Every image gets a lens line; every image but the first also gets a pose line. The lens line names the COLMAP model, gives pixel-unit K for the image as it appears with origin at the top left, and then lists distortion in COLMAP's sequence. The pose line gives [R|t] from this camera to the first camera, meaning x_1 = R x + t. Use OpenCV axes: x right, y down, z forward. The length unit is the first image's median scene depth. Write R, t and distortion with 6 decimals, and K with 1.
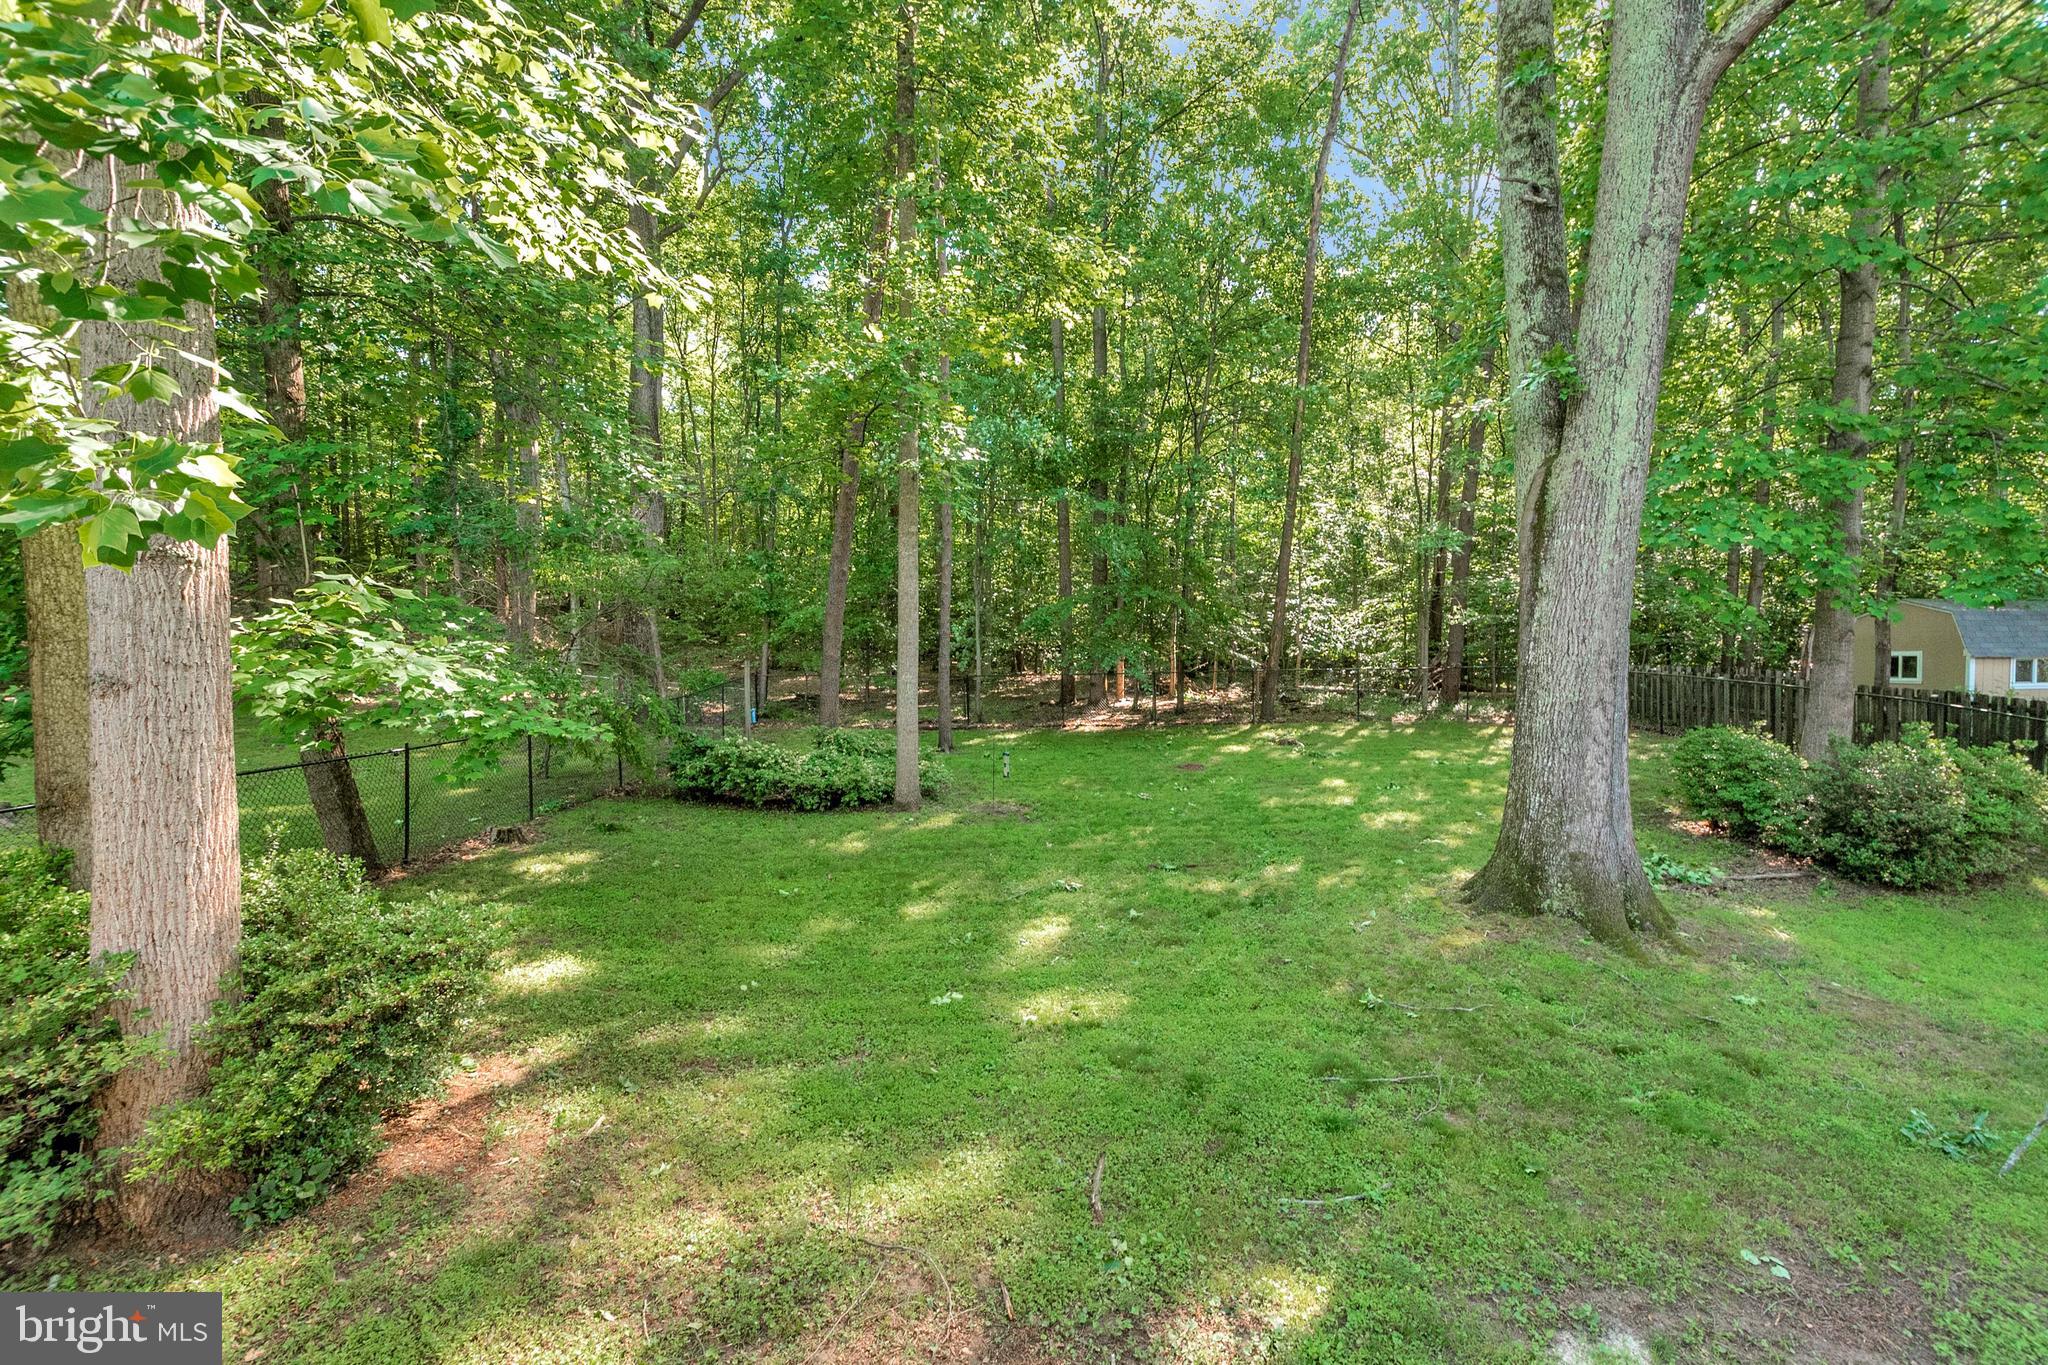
lens RADIAL K [[890.7, 0, 1035.3], [0, 890.7, 700.1], [0, 0, 1]] dist [0.006668, -0.000921]
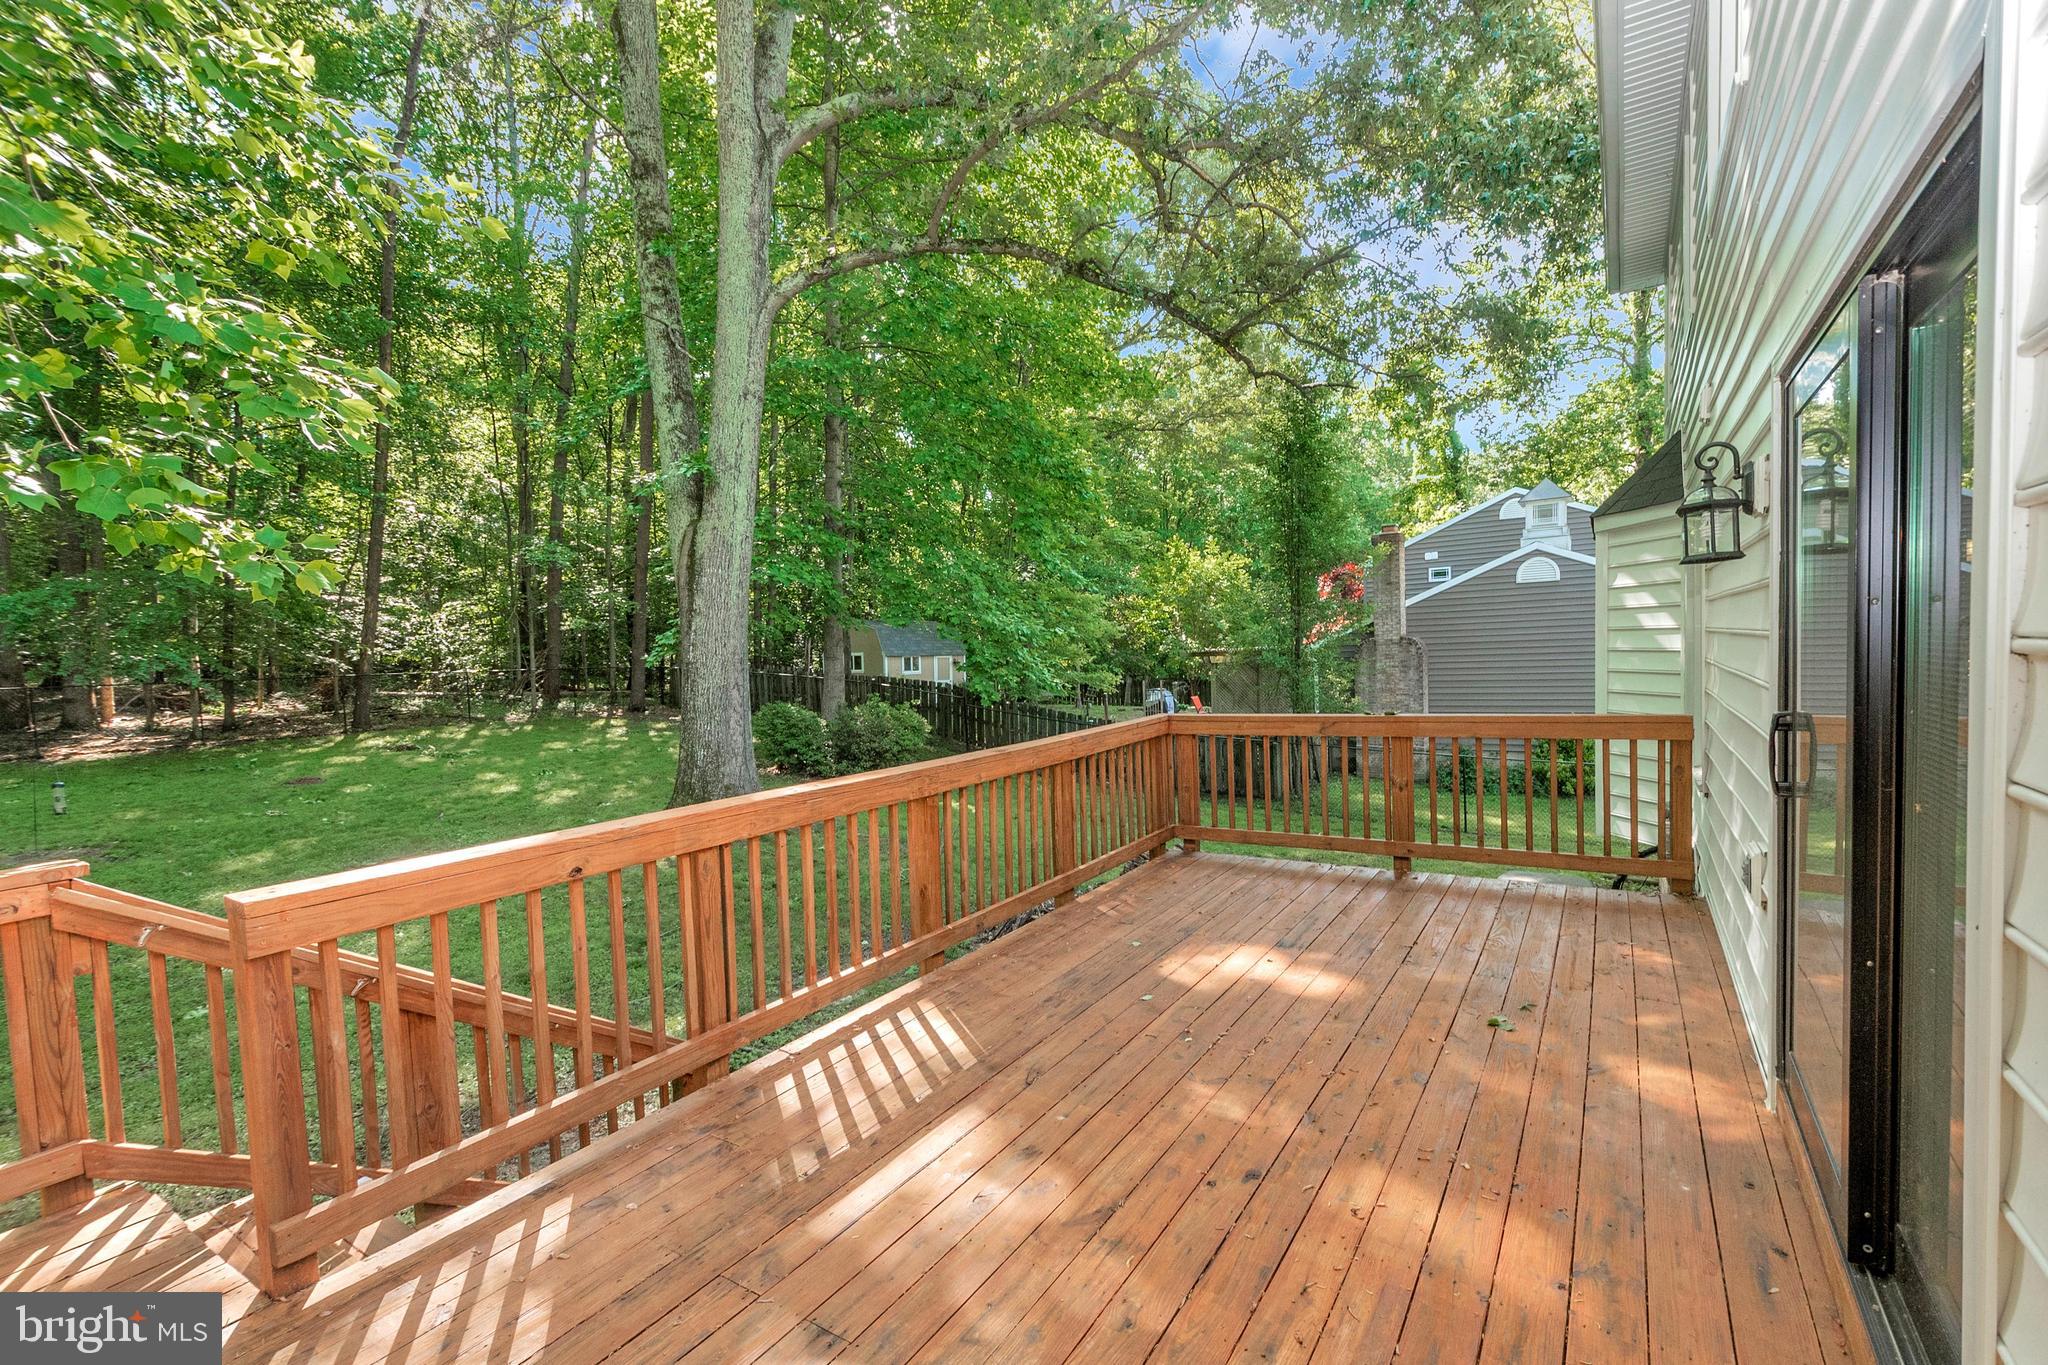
lens RADIAL K [[890.7, 0, 1035.3], [0, 890.7, 700.1], [0, 0, 1]] dist [0.006668, -0.000921]
pose [[0.551230, -0.048100, 0.832966, -0.268685], [0.051152, 0.998407, 0.023803, 0.012946], [-0.832784, 0.029487, 0.552812, -0.206385]]
